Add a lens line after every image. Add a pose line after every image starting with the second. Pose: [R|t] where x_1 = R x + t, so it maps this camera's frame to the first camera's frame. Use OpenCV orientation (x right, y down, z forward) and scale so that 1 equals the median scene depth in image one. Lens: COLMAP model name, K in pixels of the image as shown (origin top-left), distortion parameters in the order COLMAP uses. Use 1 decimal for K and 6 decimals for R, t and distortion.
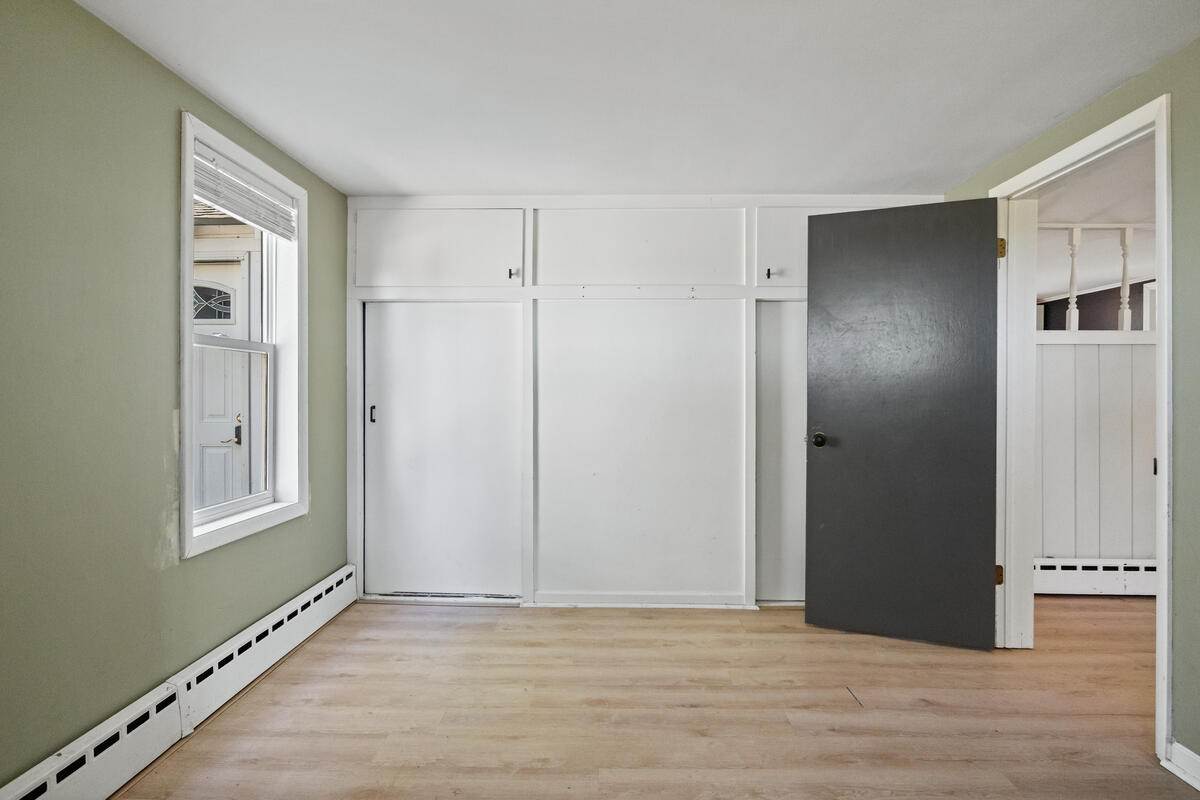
lens RADIAL K [[607.7, 0, 602.5], [0, 607.7, 392.8], [0, 0, 1]] dist [-0.003556, -0.000140]
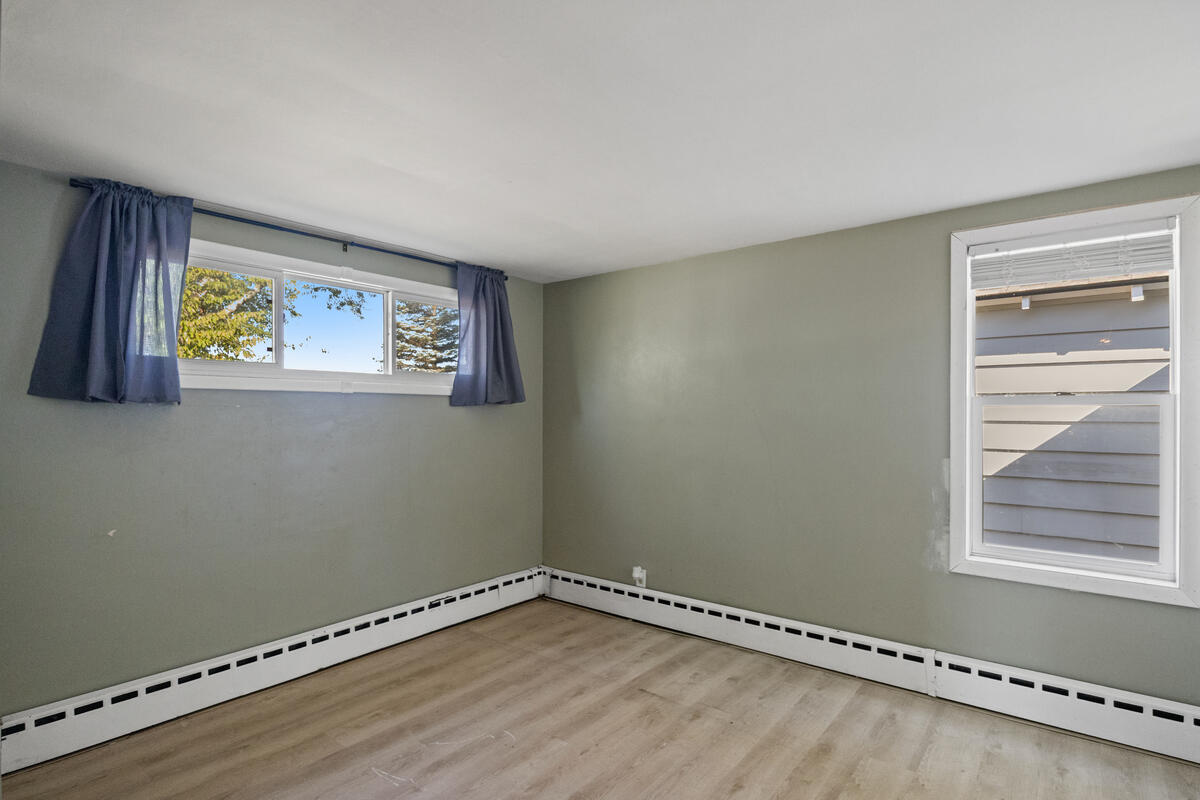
lens RADIAL K [[607.7, 0, 604.5], [0, 607.7, 411.4], [0, 0, 1]] dist [-0.003556, -0.000140]
pose [[-0.621803, -0.014792, -0.783034, 0.836492], [-0.000939, 0.999835, -0.018141, -0.051406], [0.783173, -0.010545, -0.621714, 1.248797]]
